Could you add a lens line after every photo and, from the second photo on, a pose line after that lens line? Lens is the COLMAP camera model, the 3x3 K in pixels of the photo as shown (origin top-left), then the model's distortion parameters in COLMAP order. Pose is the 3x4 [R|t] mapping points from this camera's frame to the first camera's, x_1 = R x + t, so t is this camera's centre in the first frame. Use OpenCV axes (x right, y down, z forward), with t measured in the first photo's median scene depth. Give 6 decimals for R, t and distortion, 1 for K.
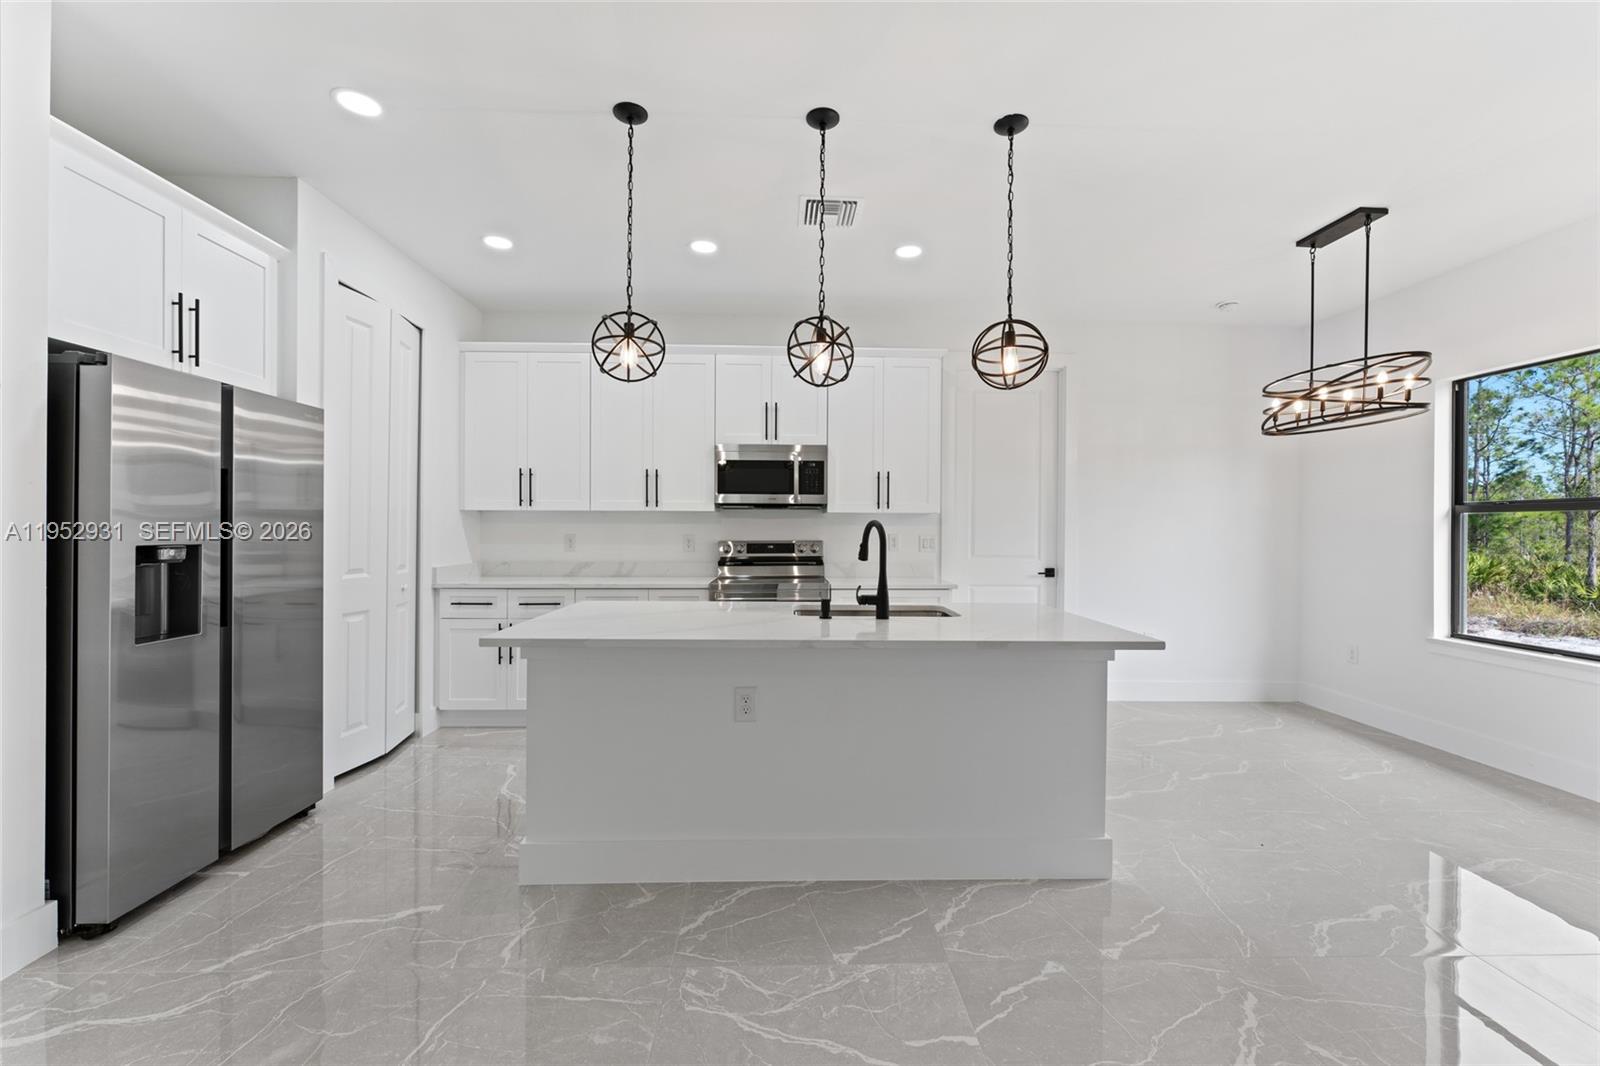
lens RADIAL K [[640.0, 0, 800.0], [0, 640.0, 533.0], [0, 0, 1]] dist [-0.002954, -0.000397]
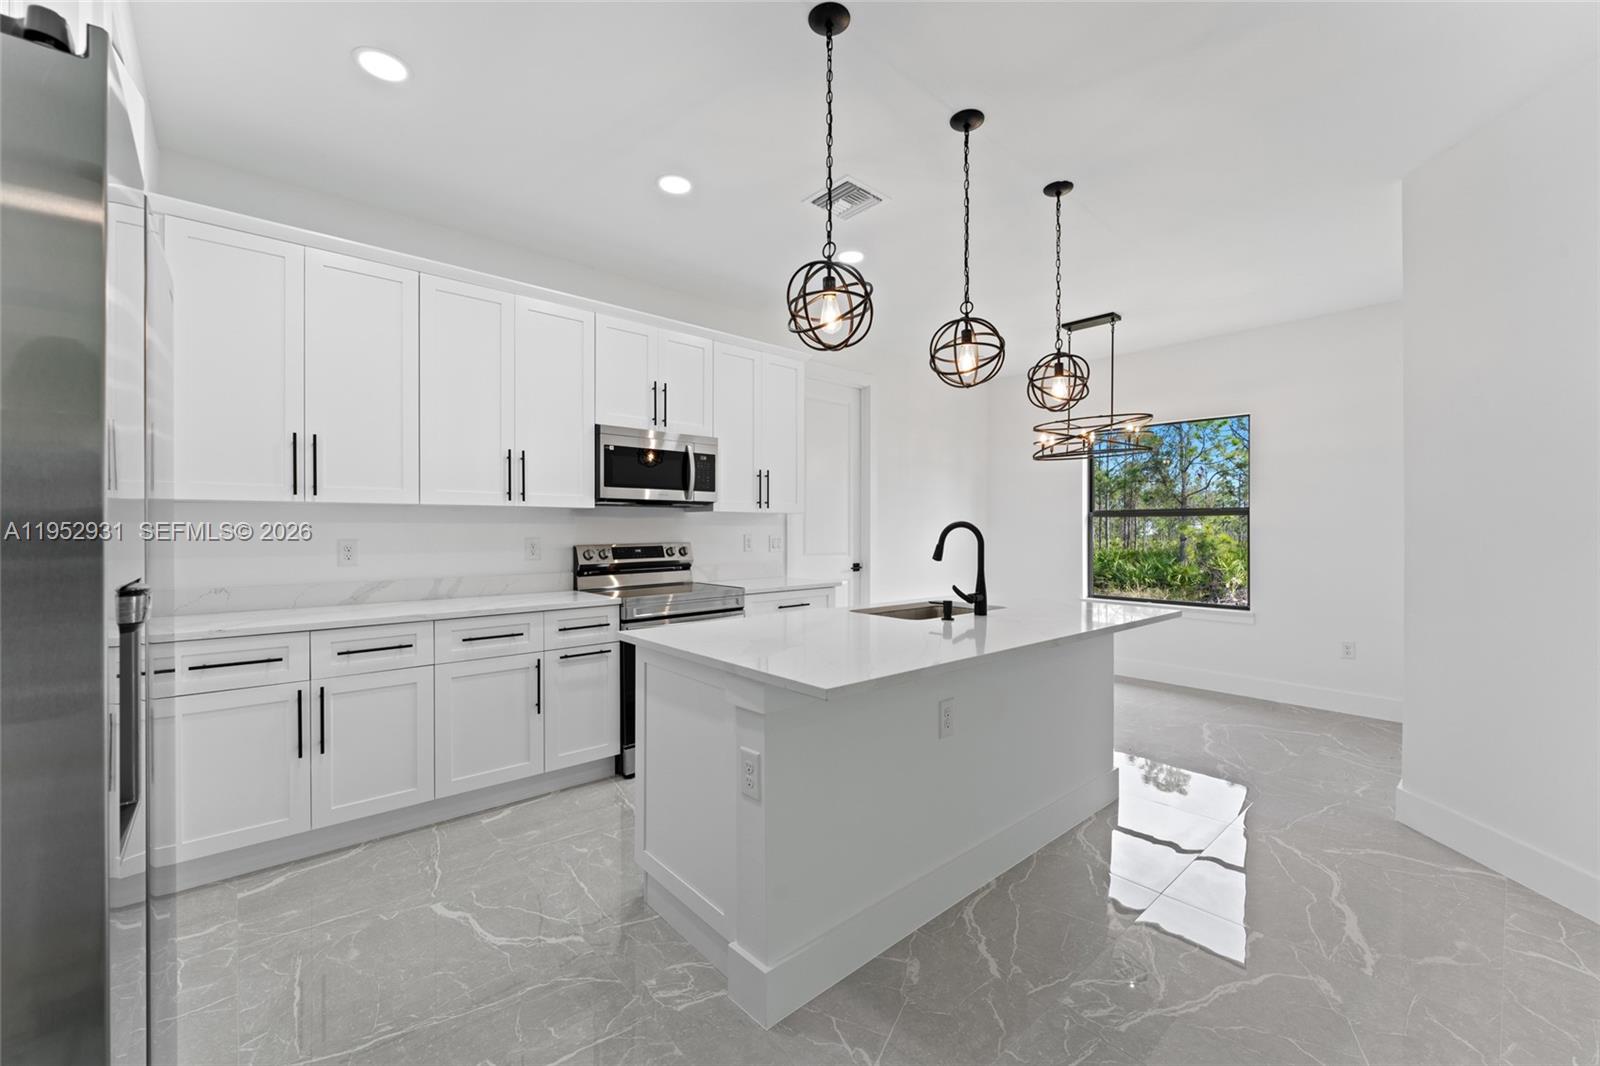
lens RADIAL K [[640.0, 0, 800.0], [0, 640.0, 533.0], [0, 0, 1]] dist [-0.002954, -0.000397]
pose [[0.770097, -0.008555, 0.637869, -0.499128], [0.006968, 0.999963, 0.004998, -0.005660], [-0.637888, 0.000596, 0.770129, 0.244894]]
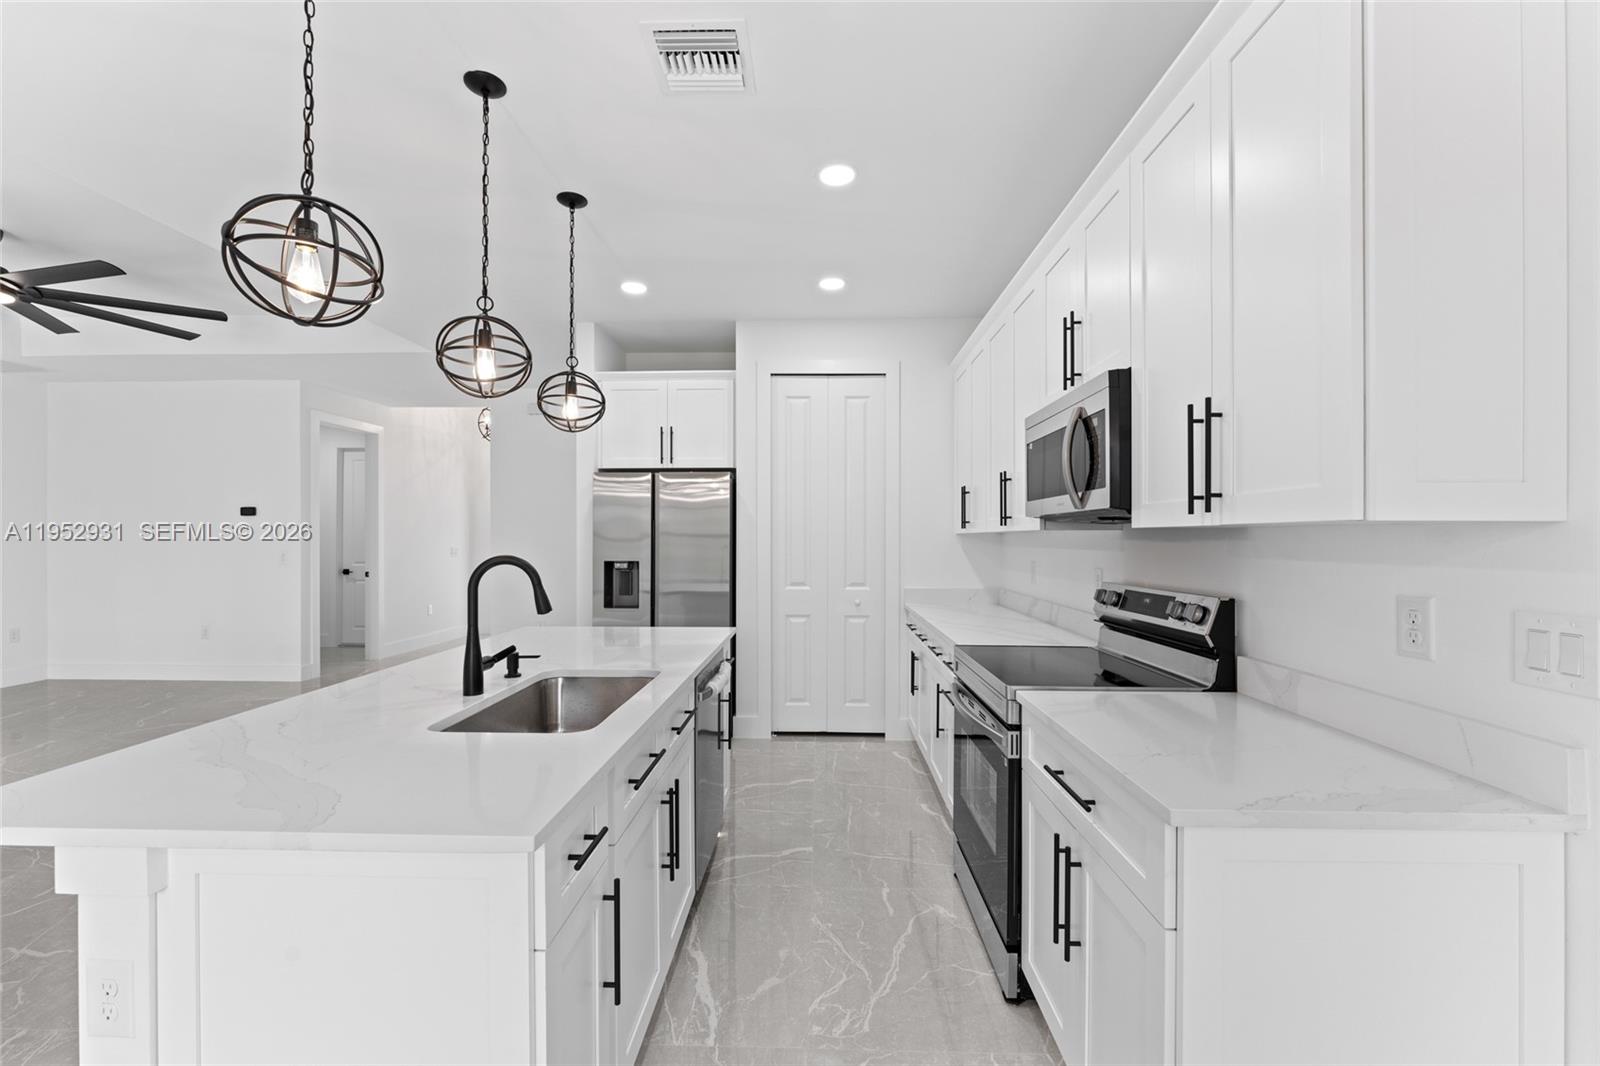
lens RADIAL K [[640.0, 0, 800.0], [0, 640.0, 533.0], [0, 0, 1]] dist [-0.002954, -0.000397]
pose [[-0.066317, -0.015465, -0.997679, 0.527124], [-0.007508, 0.999859, -0.015000, -0.022453], [0.997770, 0.006496, -0.066424, 0.912581]]
